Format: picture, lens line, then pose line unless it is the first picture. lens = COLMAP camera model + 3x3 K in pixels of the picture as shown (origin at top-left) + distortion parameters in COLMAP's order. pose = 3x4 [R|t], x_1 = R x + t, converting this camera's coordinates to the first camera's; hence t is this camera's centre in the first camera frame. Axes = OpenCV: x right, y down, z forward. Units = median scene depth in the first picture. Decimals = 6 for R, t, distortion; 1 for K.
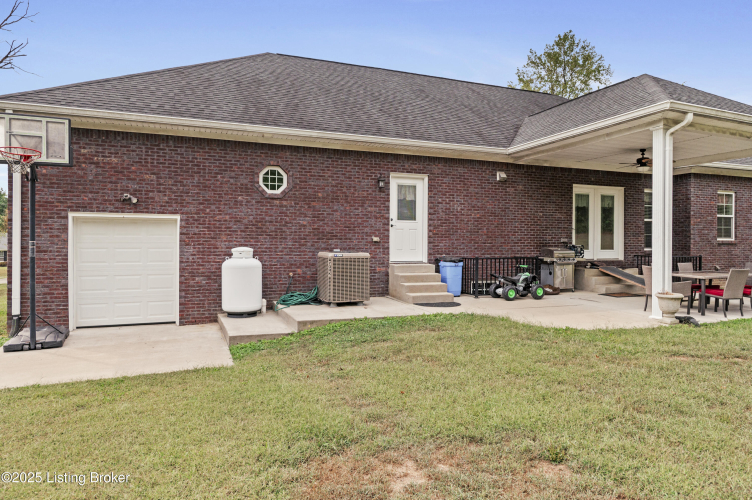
lens RADIAL K [[478.1, 0, 372.2], [0, 478.1, 250.1], [0, 0, 1]] dist [0.010133, -0.000783]
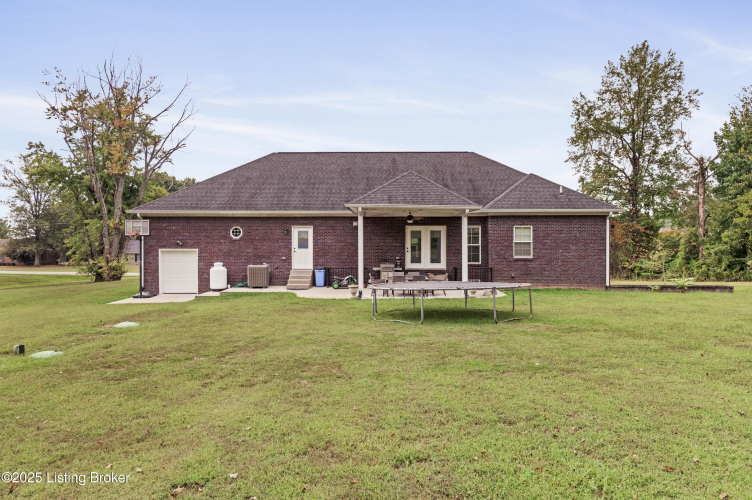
lens RADIAL K [[515.2, 0, 376.7], [0, 515.2, 247.8], [0, 0, 1]] dist [0.004603, 0.001779]
pose [[0.930718, -0.001408, -0.365736, 1.168918], [-0.000673, 0.999984, -0.005562, -0.054370], [0.365738, 0.005422, 0.930702, -0.918711]]
